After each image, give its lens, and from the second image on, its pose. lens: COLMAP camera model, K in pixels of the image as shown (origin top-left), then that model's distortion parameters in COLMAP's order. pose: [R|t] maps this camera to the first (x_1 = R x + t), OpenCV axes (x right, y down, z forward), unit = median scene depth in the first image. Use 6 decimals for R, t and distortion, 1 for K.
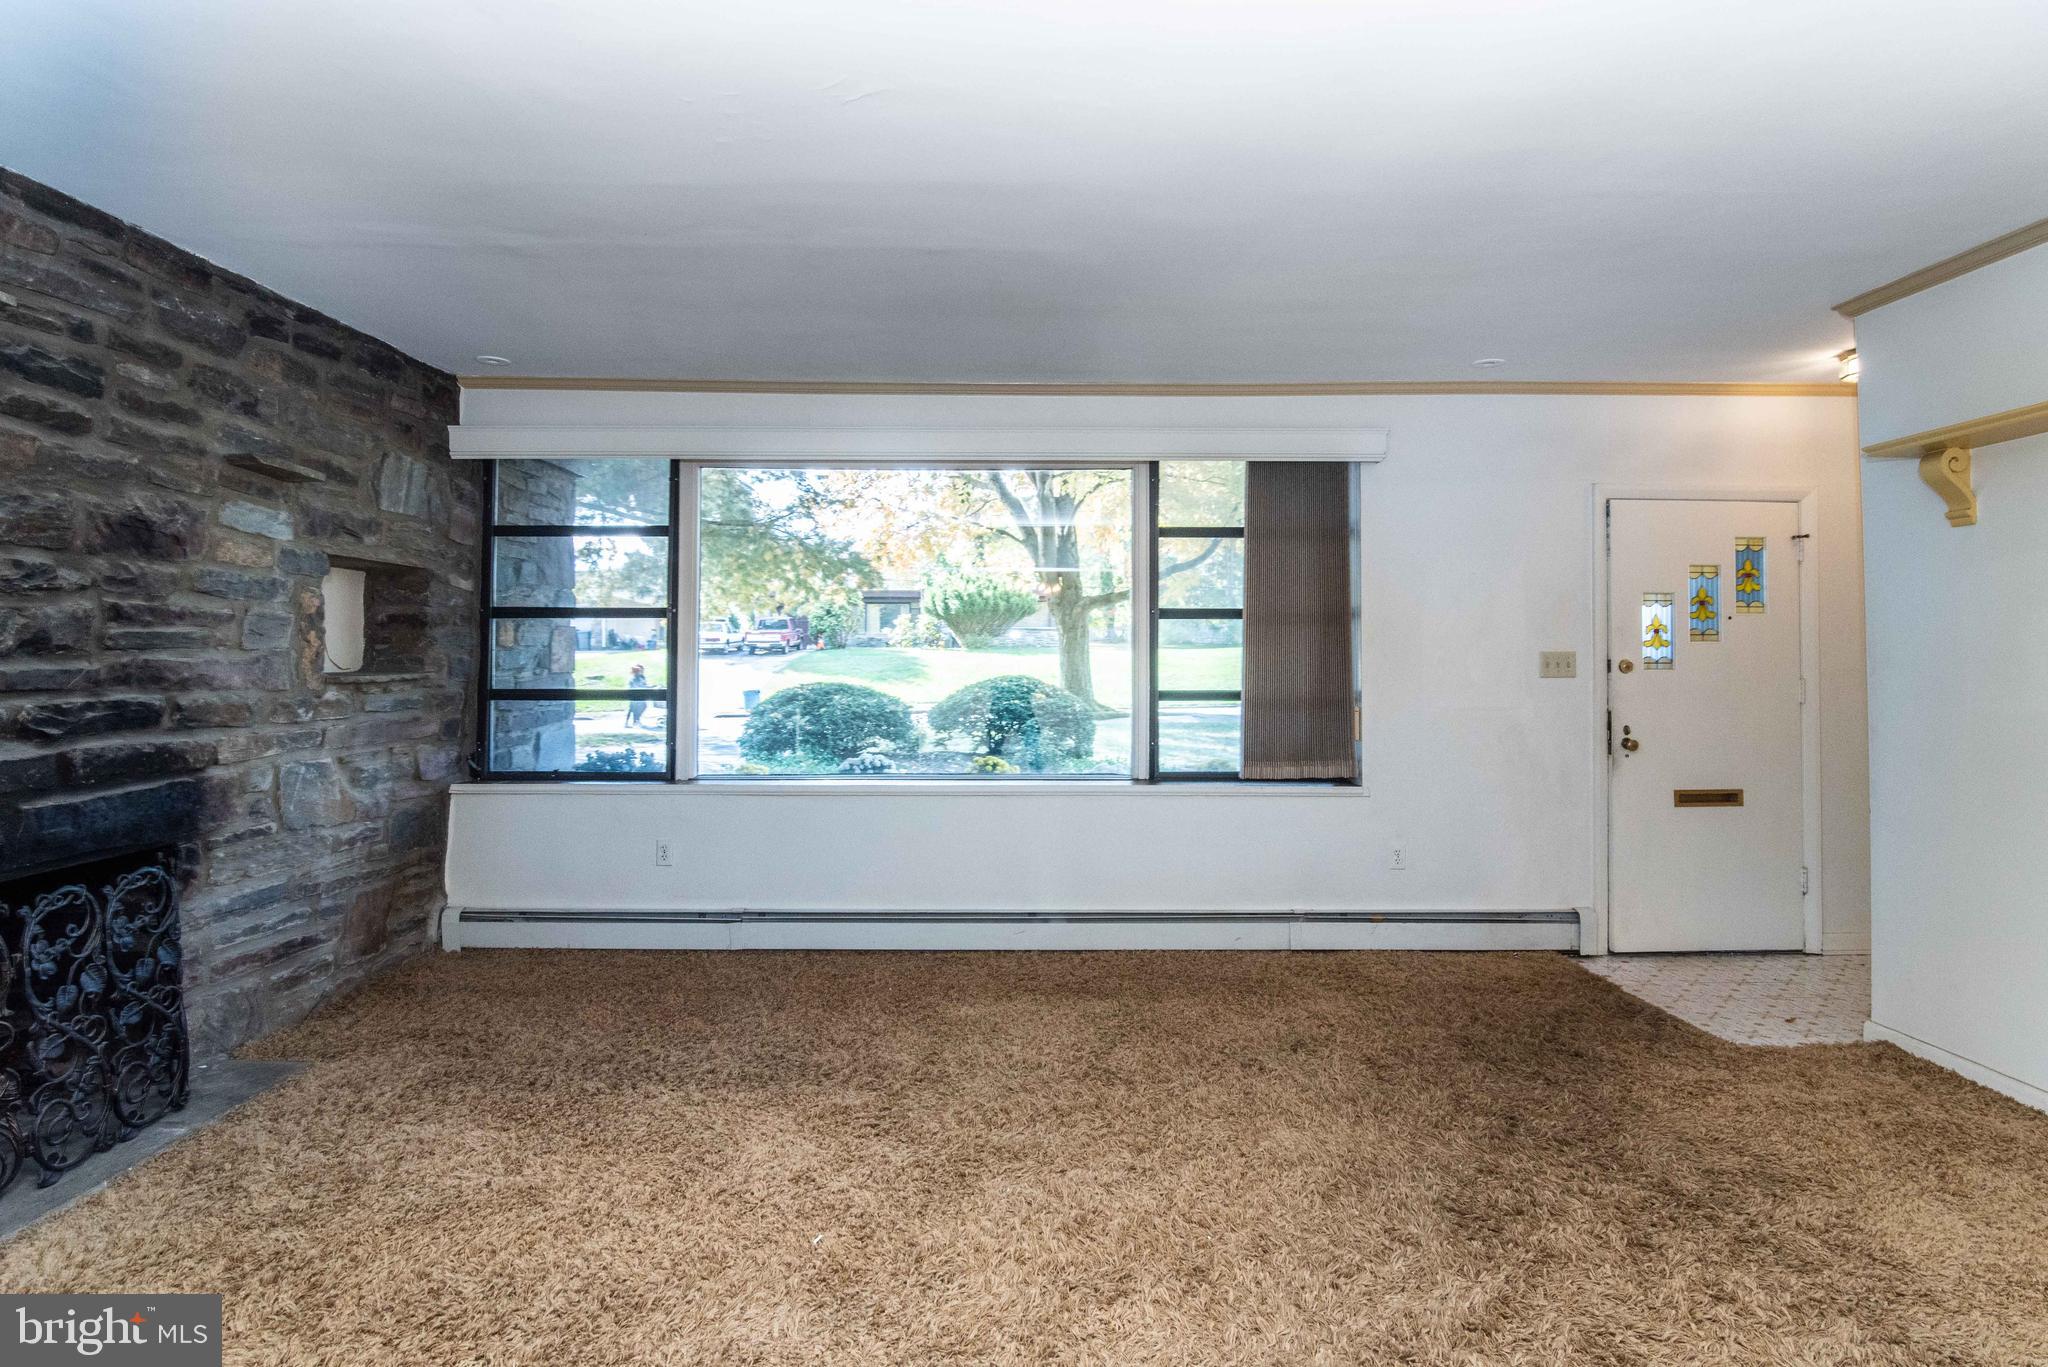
lens RADIAL K [[1110.6, 0, 1025.8], [0, 1110.6, 651.0], [0, 0, 1]] dist [-0.000003, -0.000377]
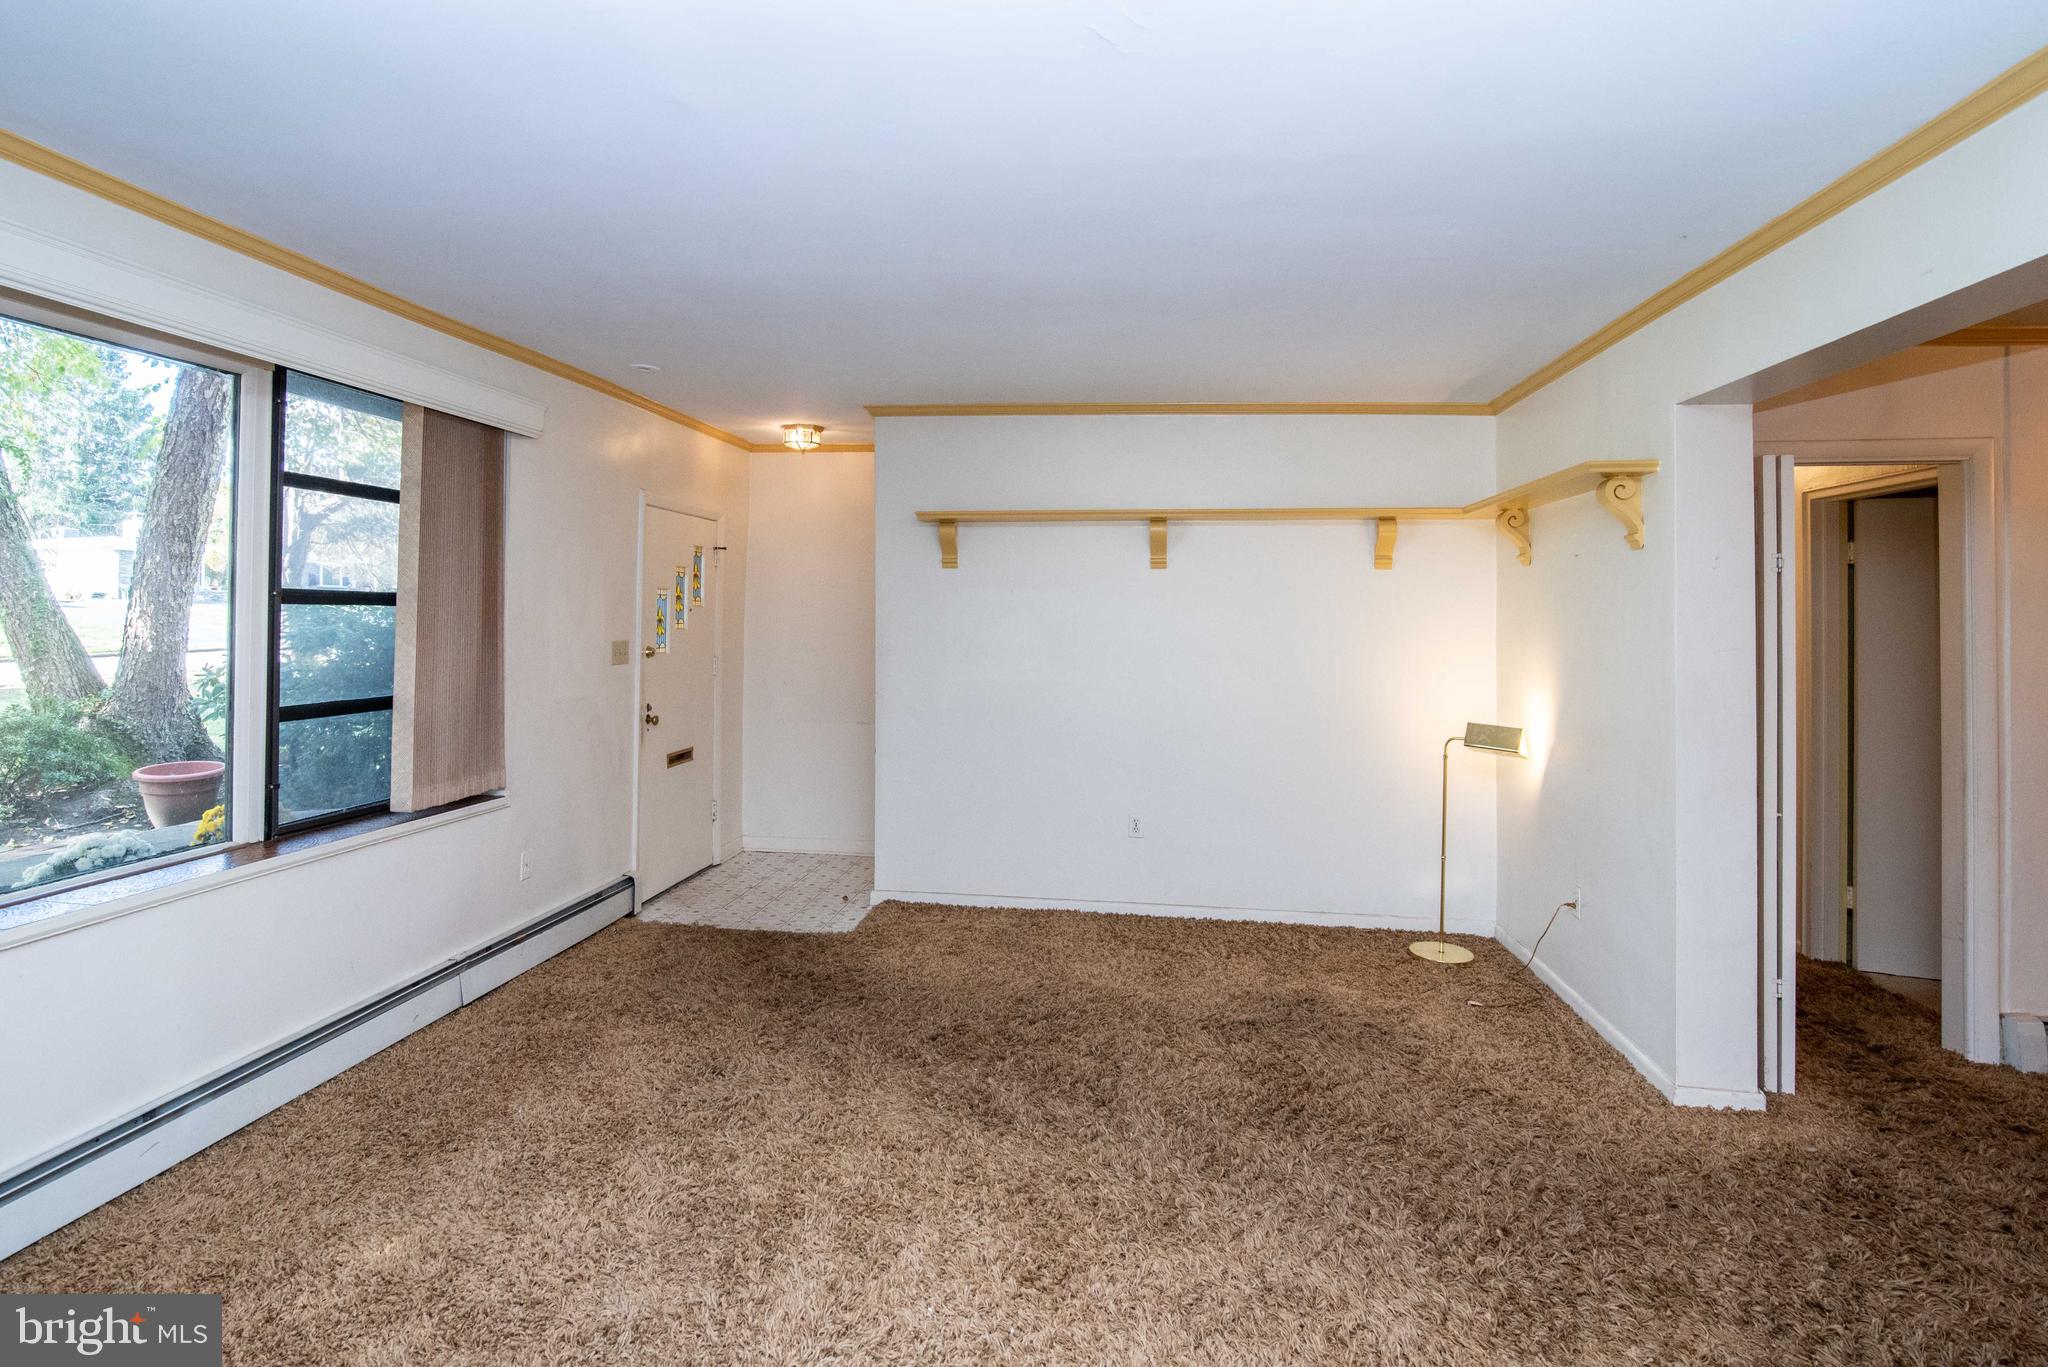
lens RADIAL K [[1035.2, 0, 1022.5], [0, 1035.2, 602.8], [0, 0, 1]] dist [-0.000073, -0.000033]
pose [[0.151849, 0.013882, 0.988306, -0.600141], [-0.019787, 0.999744, -0.011002, -0.042892], [-0.988206, -0.017885, 0.152085, 0.605457]]
